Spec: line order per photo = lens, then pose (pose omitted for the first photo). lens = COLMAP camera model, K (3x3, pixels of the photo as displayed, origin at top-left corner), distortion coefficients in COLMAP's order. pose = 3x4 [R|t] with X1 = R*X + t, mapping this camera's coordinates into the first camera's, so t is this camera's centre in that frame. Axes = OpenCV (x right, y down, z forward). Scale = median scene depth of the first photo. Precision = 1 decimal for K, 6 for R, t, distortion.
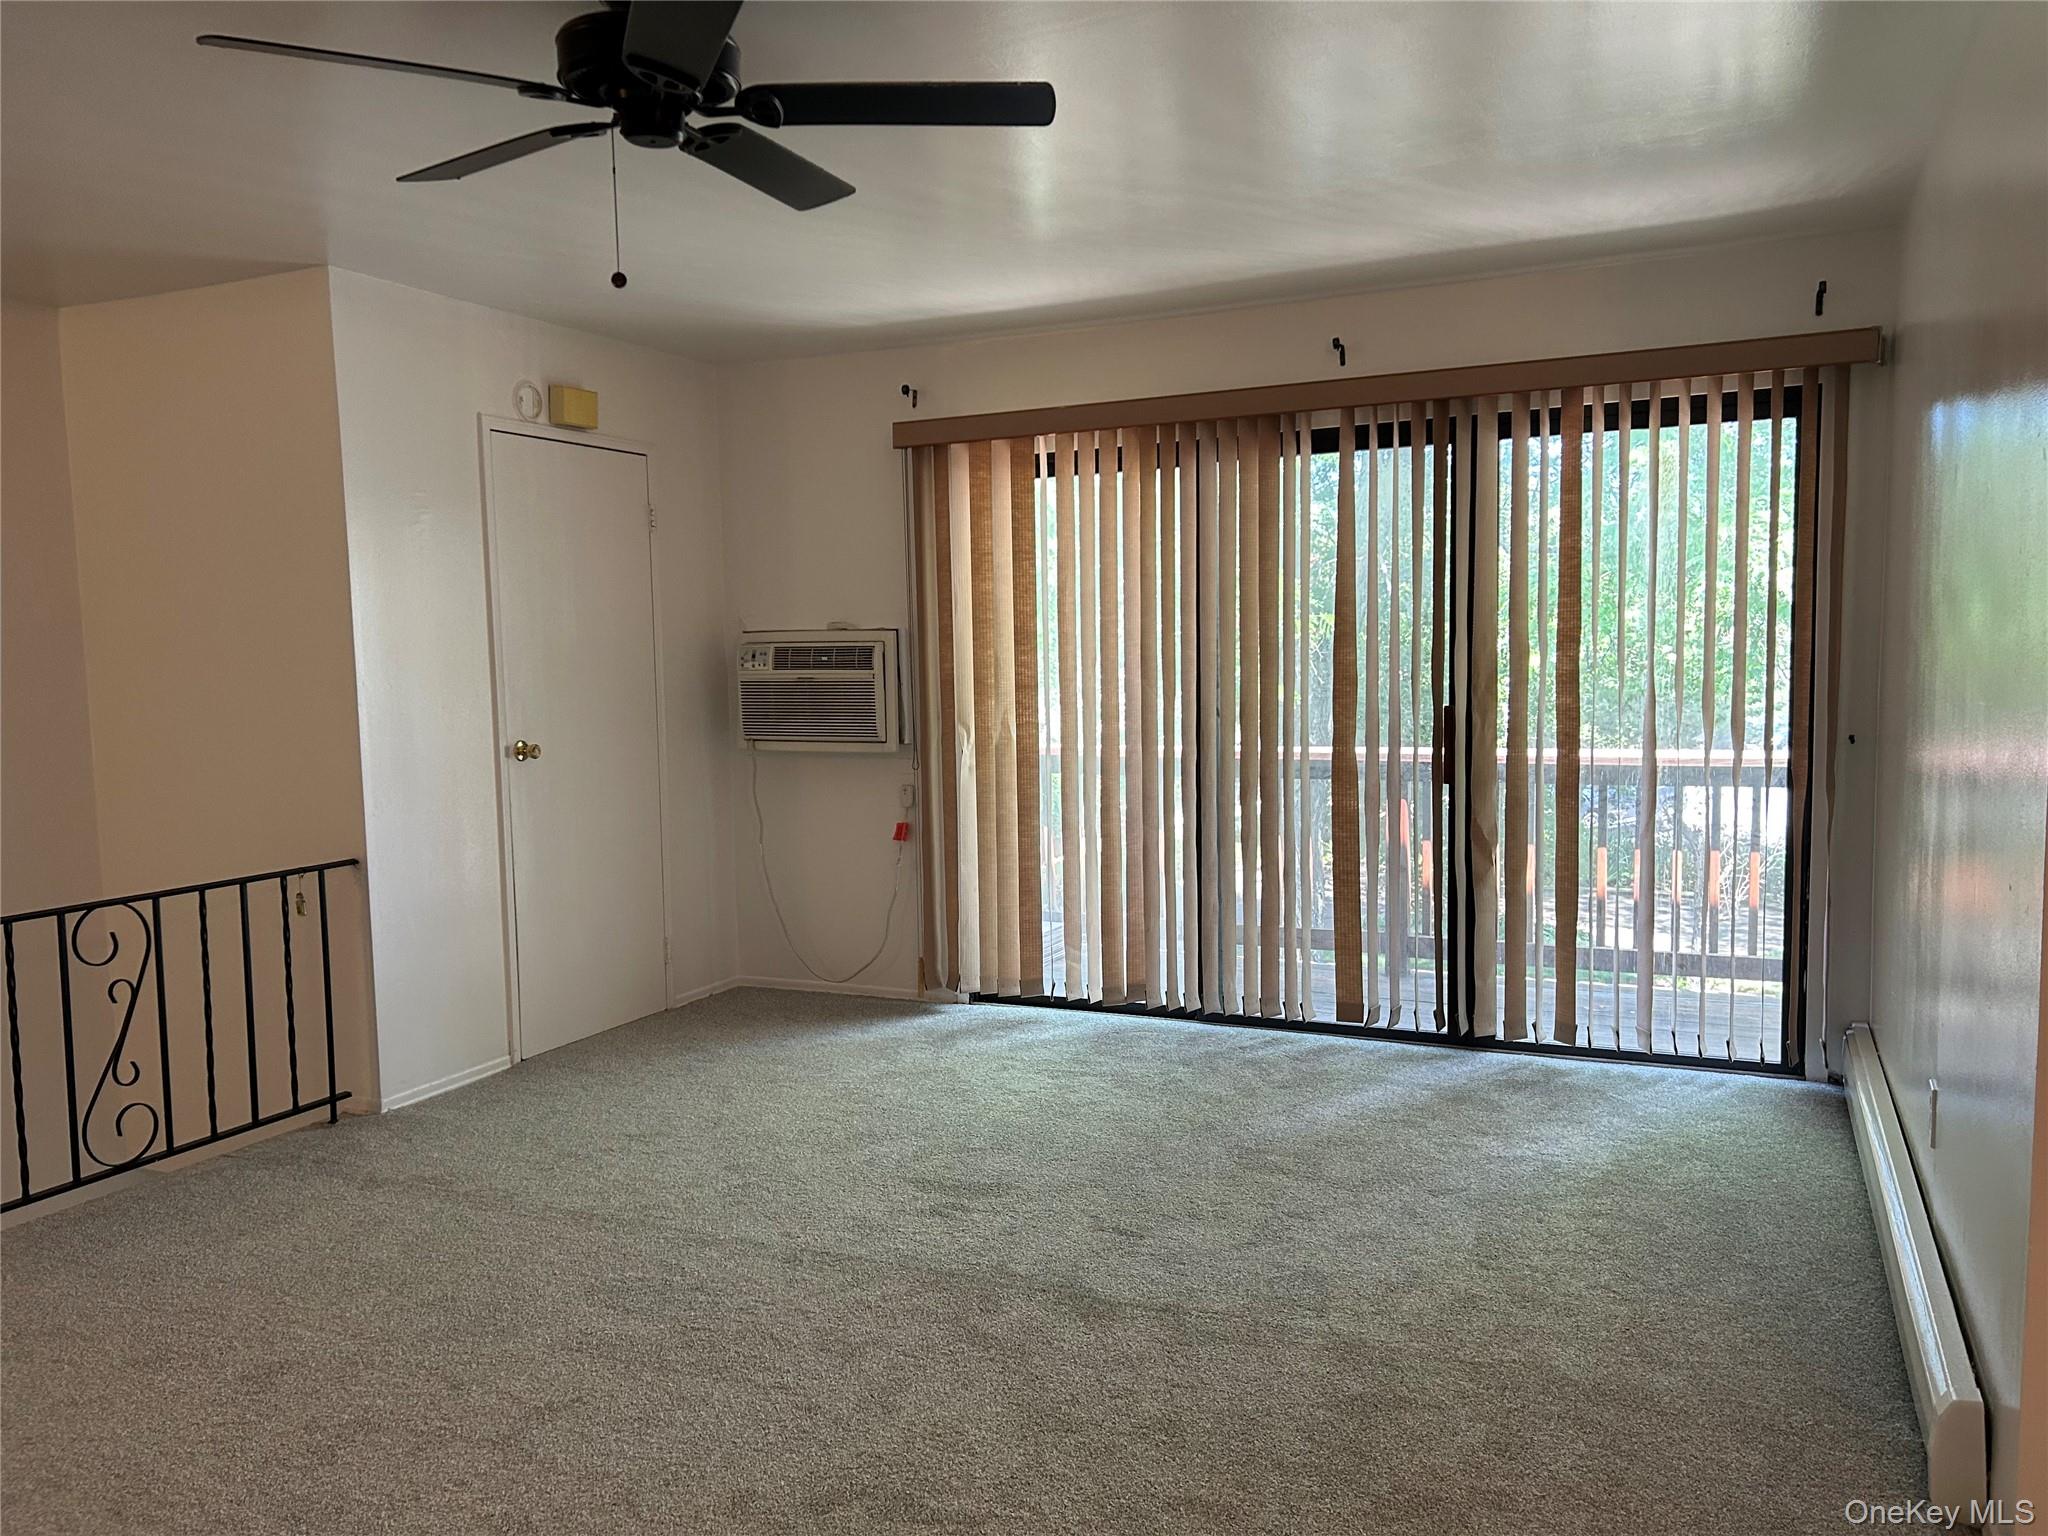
lens RADIAL K [[1545.5, 0, 1015.5], [0, 1545.5, 788.7], [0, 0, 1]] dist [0.058115, -0.060473]
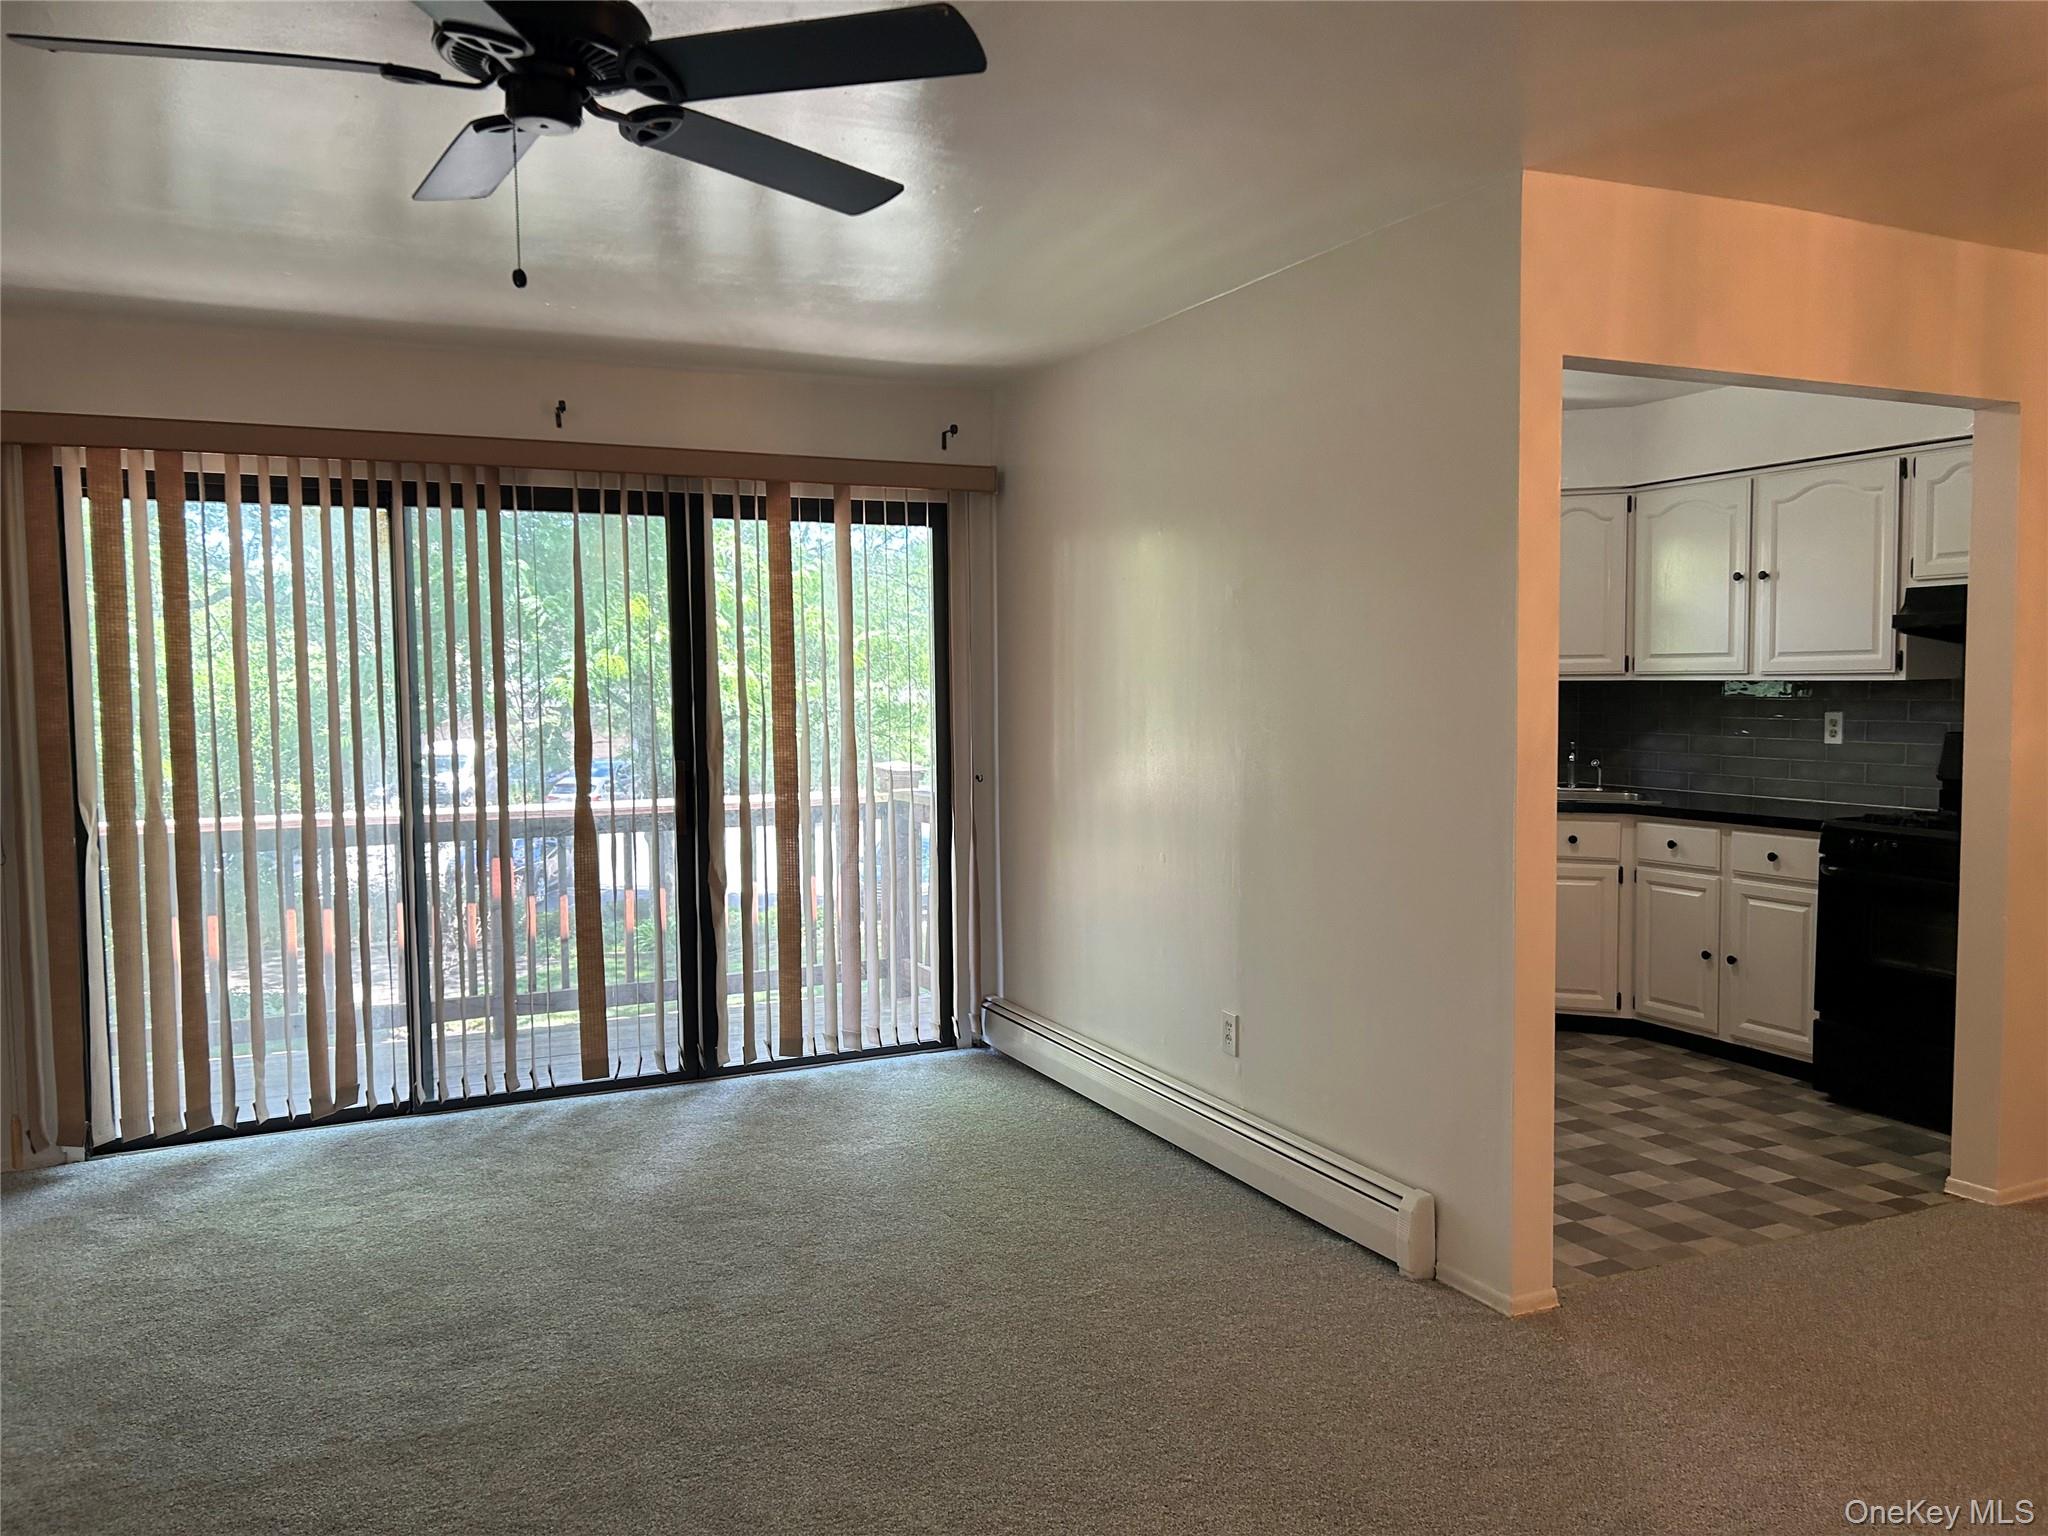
lens RADIAL K [[1545.5, 0, 1007.7], [0, 1545.5, 767.0], [0, 0, 1]] dist [0.058115, -0.060473]
pose [[0.638520, -0.030025, 0.769019, -0.428560], [0.070021, 0.997361, -0.019199, -0.013908], [-0.766413, 0.066106, 0.638937, 0.162492]]
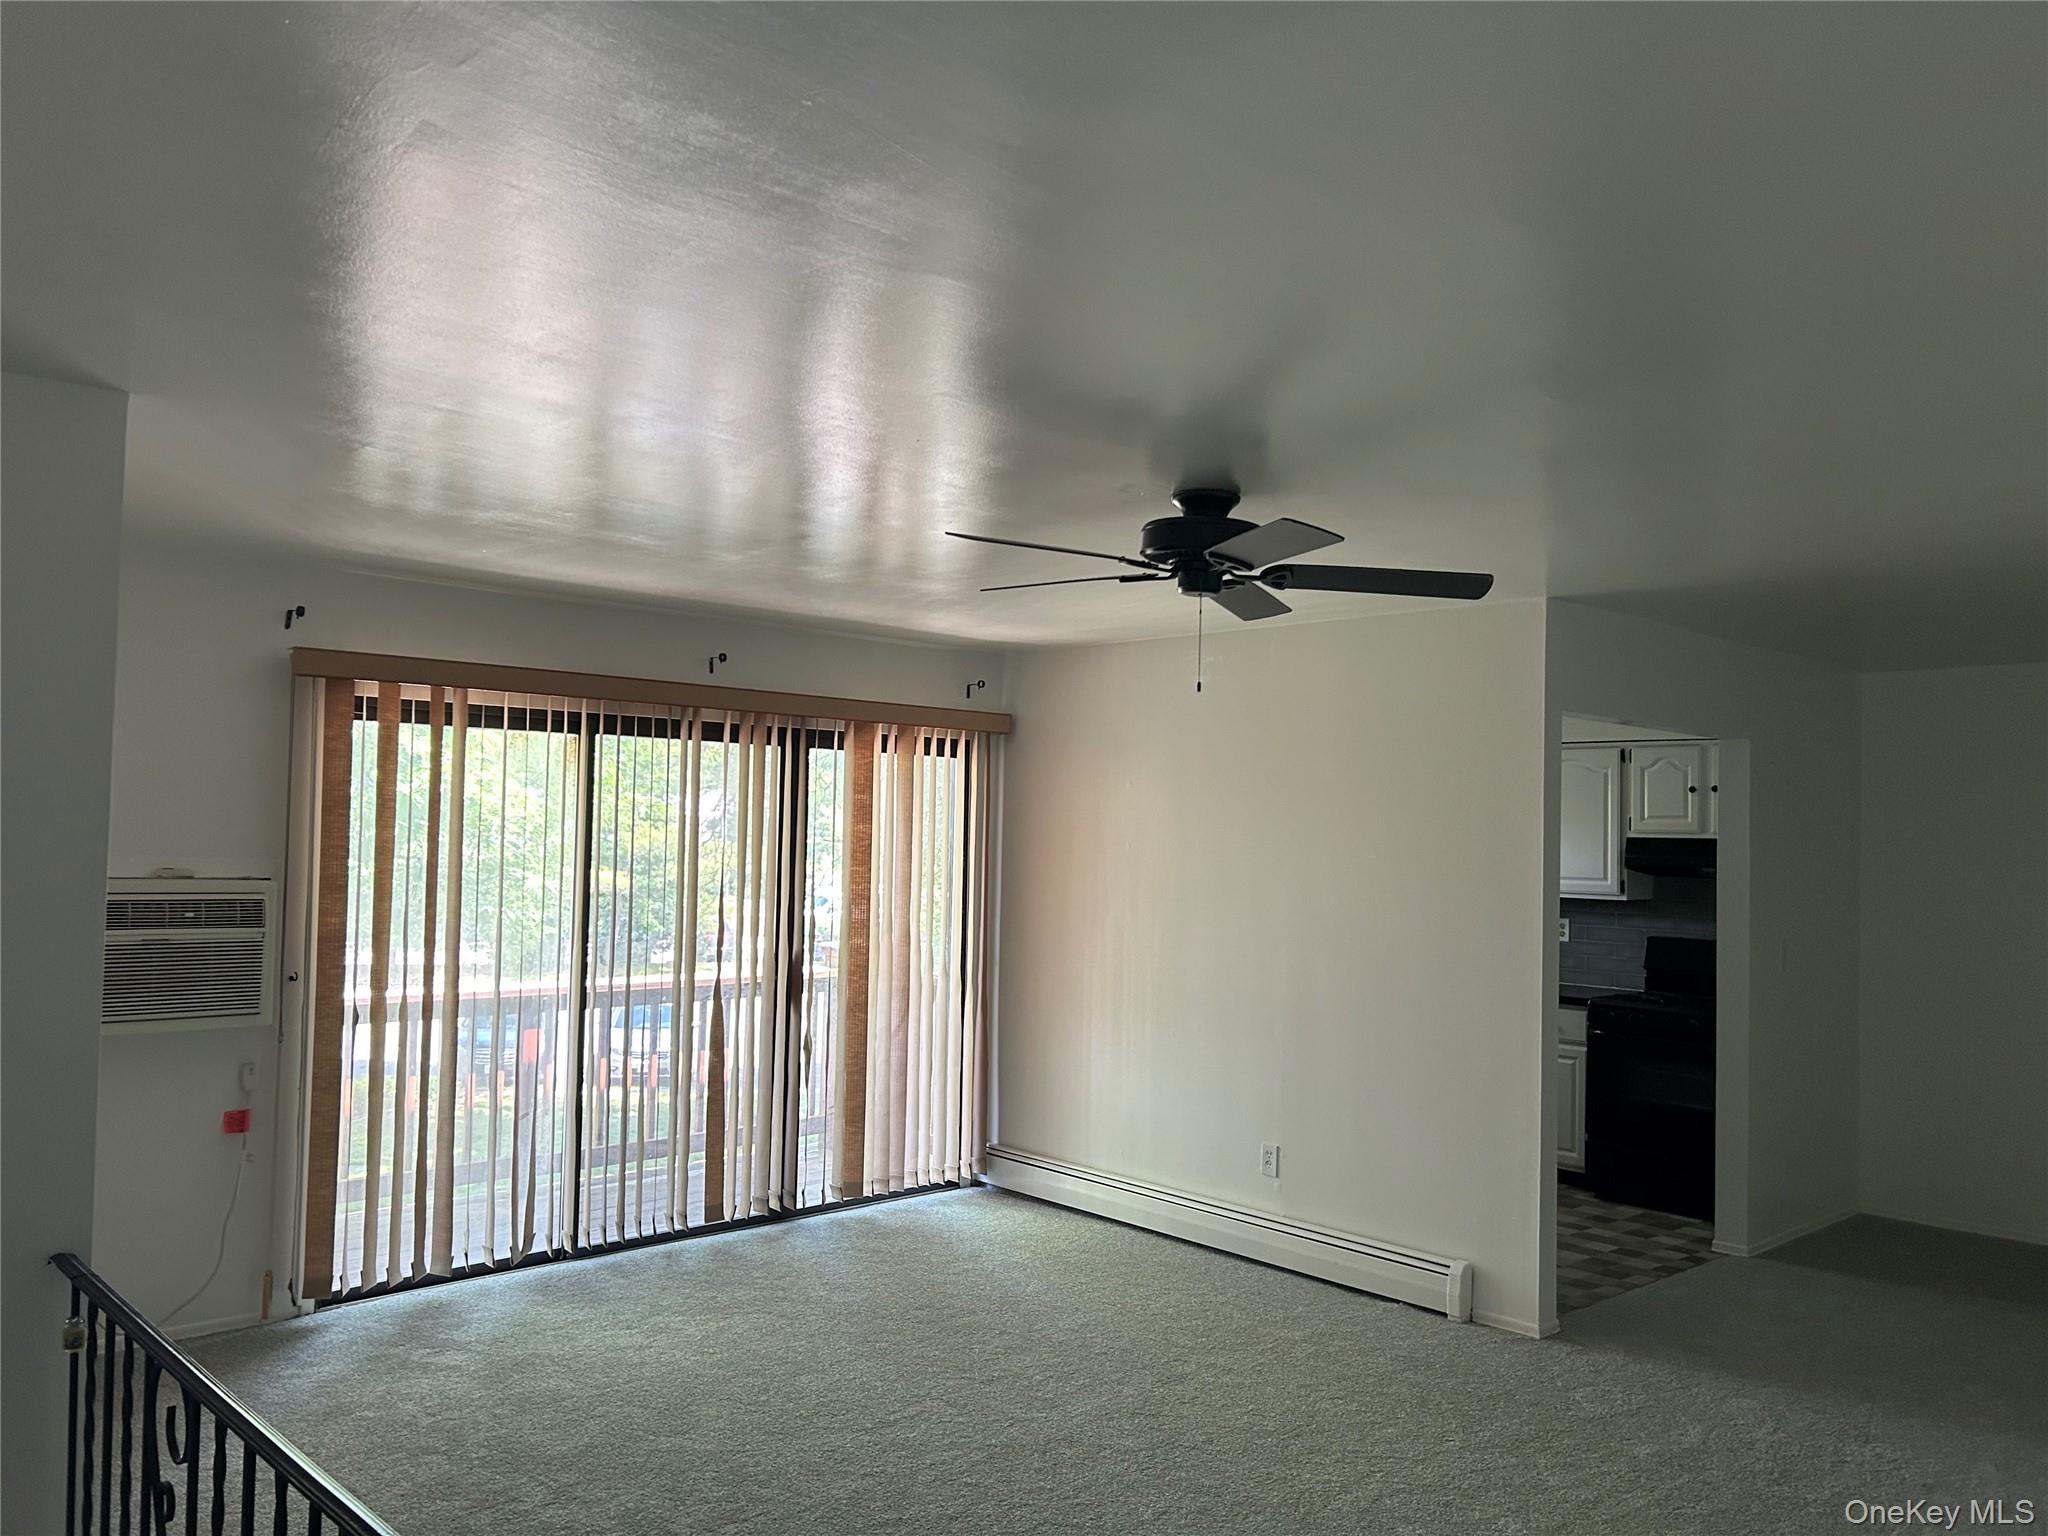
lens RADIAL K [[1545.5, 0, 1015.2], [0, 1545.5, 782.1], [0, 0, 1]] dist [0.058115, -0.060473]
pose [[0.368755, 0.060730, 0.927540, -0.915123], [0.058326, 0.994385, -0.088295, -0.070846], [-0.927695, 0.086659, 0.363143, 0.379314]]
